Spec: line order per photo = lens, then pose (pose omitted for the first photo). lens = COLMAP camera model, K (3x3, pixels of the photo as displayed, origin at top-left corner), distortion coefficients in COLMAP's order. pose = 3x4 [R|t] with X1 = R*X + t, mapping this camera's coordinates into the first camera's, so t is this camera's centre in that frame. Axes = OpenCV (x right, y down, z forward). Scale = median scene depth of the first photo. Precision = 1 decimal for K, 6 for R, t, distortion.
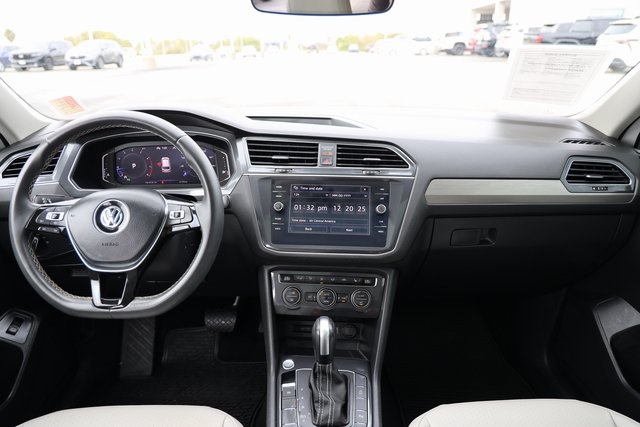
lens RADIAL K [[429.4, 0, 320.0], [0, 429.4, 213.5], [0, 0, 1]] dist [-0.070203, 0.004230]
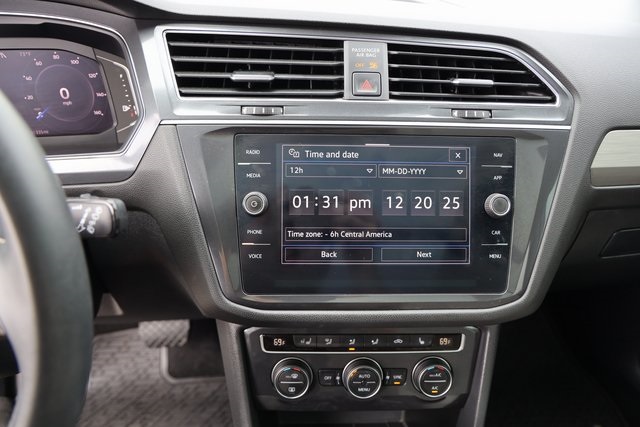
lens RADIAL K [[429.4, 0, 320.0], [0, 429.4, 213.5], [0, 0, 1]] dist [-0.070203, 0.004230]
pose [[0.996126, -0.033661, 0.081237, -0.066508], [0.014545, 0.974181, 0.225301, -0.095787], [-0.086723, -0.223246, 0.970897, 0.582302]]
